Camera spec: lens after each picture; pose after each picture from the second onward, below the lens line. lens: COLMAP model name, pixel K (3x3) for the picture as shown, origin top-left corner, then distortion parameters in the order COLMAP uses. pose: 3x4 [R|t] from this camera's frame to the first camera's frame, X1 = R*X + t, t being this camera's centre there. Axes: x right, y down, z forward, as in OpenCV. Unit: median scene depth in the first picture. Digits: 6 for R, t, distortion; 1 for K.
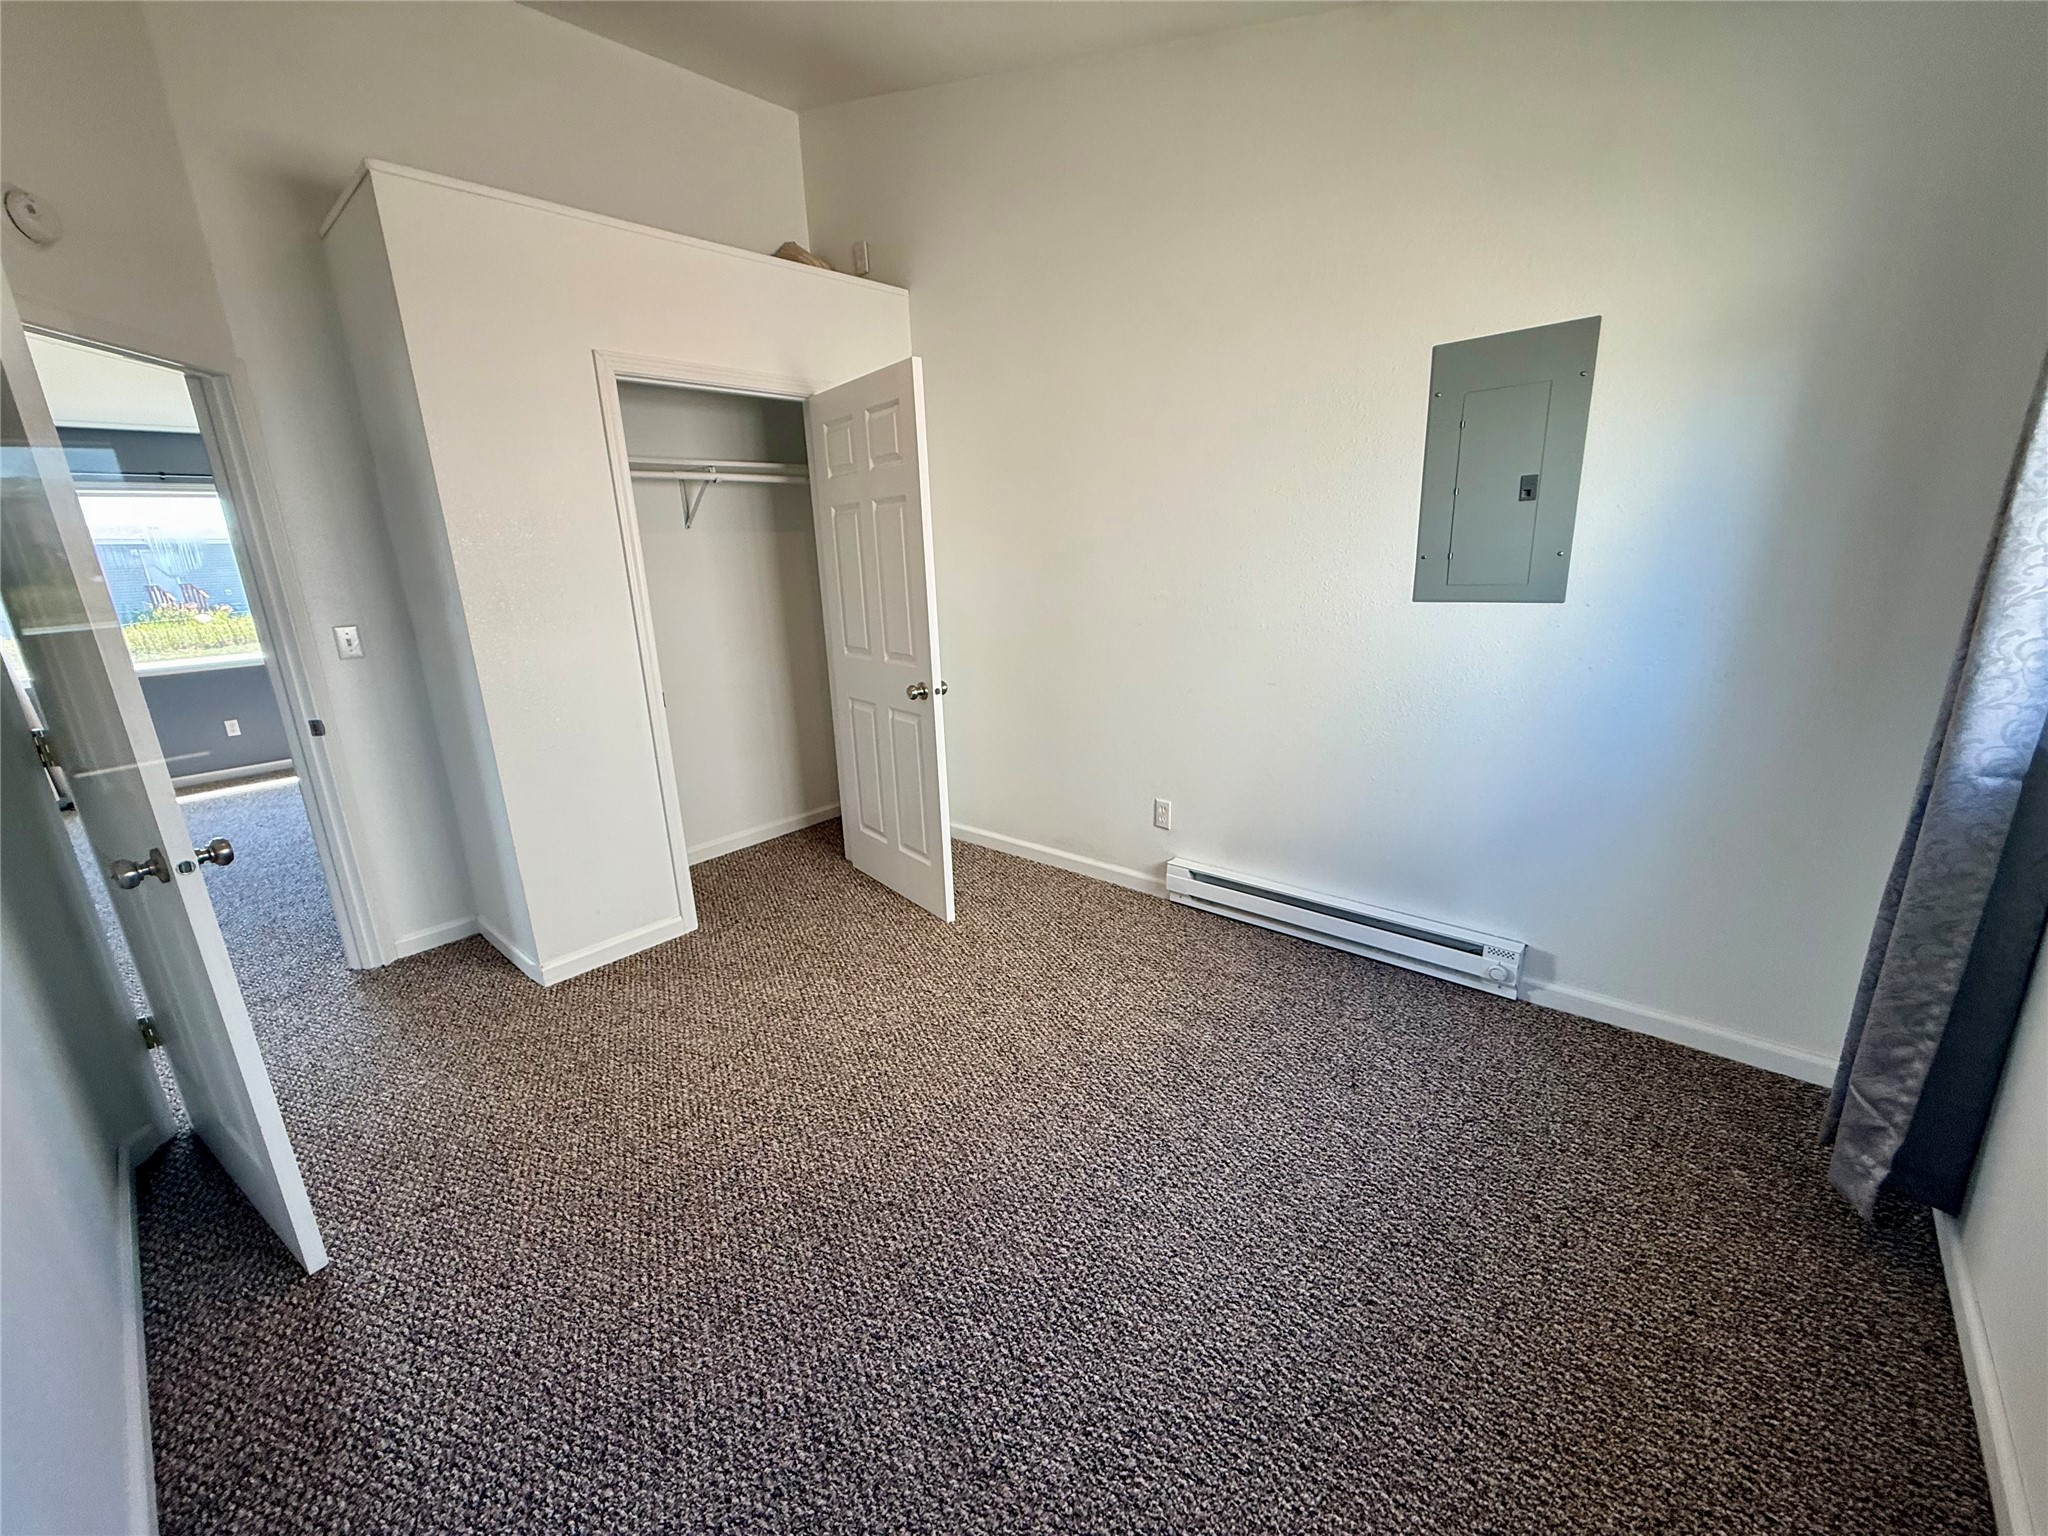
lens RADIAL K [[812.7, 0, 1014.6], [0, 812.7, 767.4], [0, 0, 1]] dist [0.000403, -0.000582]
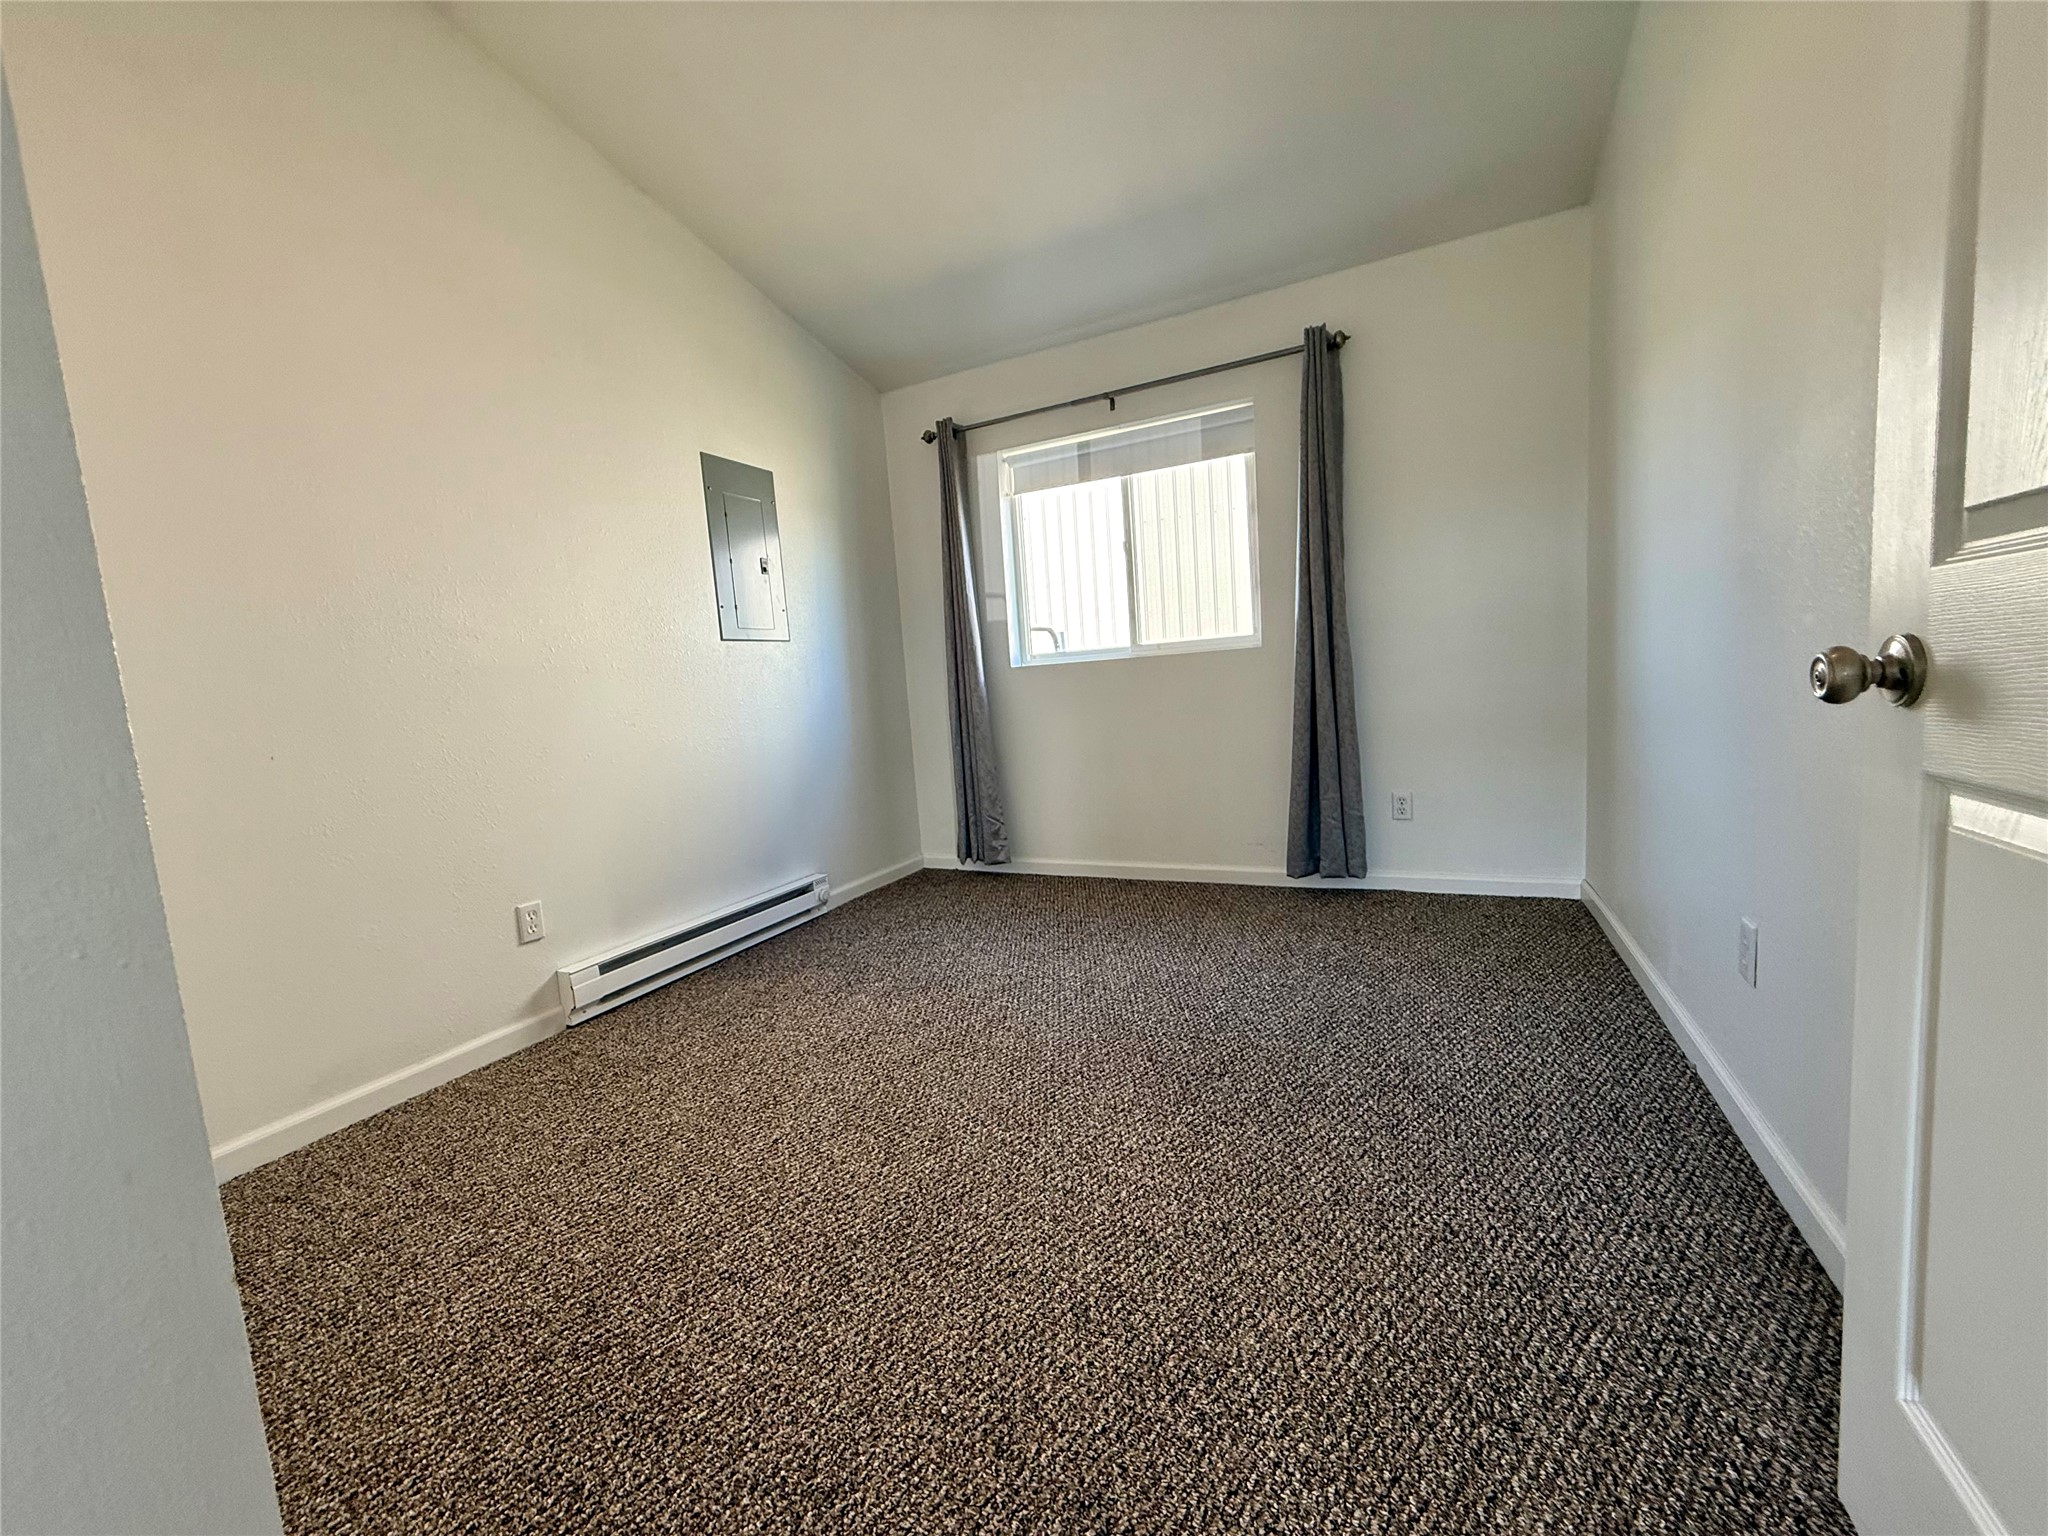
lens RADIAL K [[812.7, 0, 1014.6], [0, 812.7, 767.4], [0, 0, 1]] dist [0.000403, -0.000582]
pose [[-0.272494, -0.039419, 0.961350, -0.859897], [0.332158, 0.933879, 0.132442, -0.035070], [-0.903005, 0.355409, -0.241383, 0.960816]]
